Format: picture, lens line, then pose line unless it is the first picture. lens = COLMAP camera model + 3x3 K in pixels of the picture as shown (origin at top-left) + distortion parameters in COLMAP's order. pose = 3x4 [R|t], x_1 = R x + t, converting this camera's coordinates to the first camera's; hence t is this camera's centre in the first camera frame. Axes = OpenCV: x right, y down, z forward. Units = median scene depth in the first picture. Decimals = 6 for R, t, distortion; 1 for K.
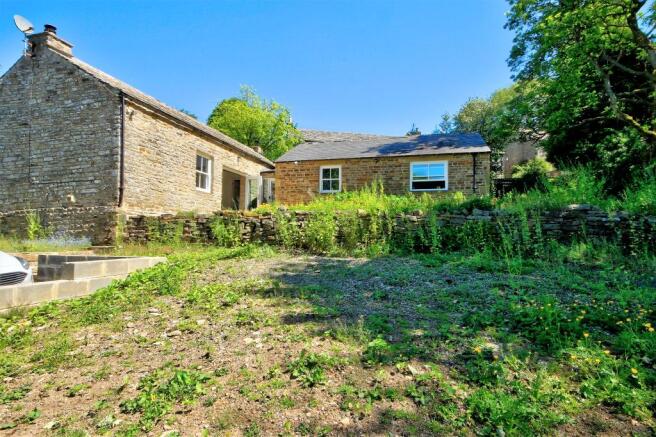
lens RADIAL K [[332.4, 0, 327.6], [0, 332.4, 219.2], [0, 0, 1]] dist [-0.001555, 0.000181]
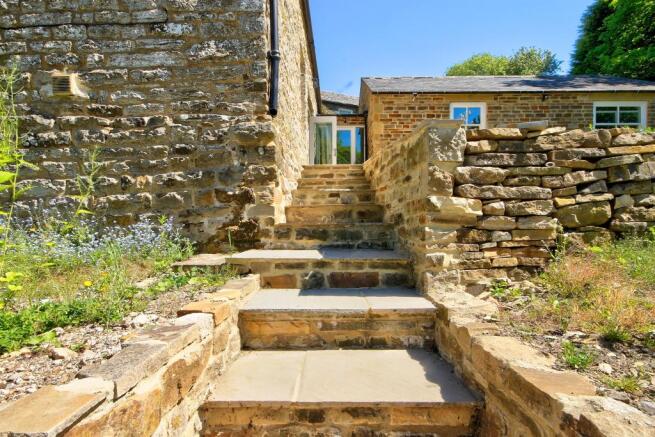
lens RADIAL K [[331.8, 0, 328.1], [0, 331.8, 217.7], [0, 0, 1]] dist [-0.001555, 0.000181]
pose [[0.972592, -0.013377, 0.232133, -0.632111], [-0.000219, 0.998291, 0.058442, 0.034016], [-0.232518, -0.056891, 0.970927, 0.676708]]
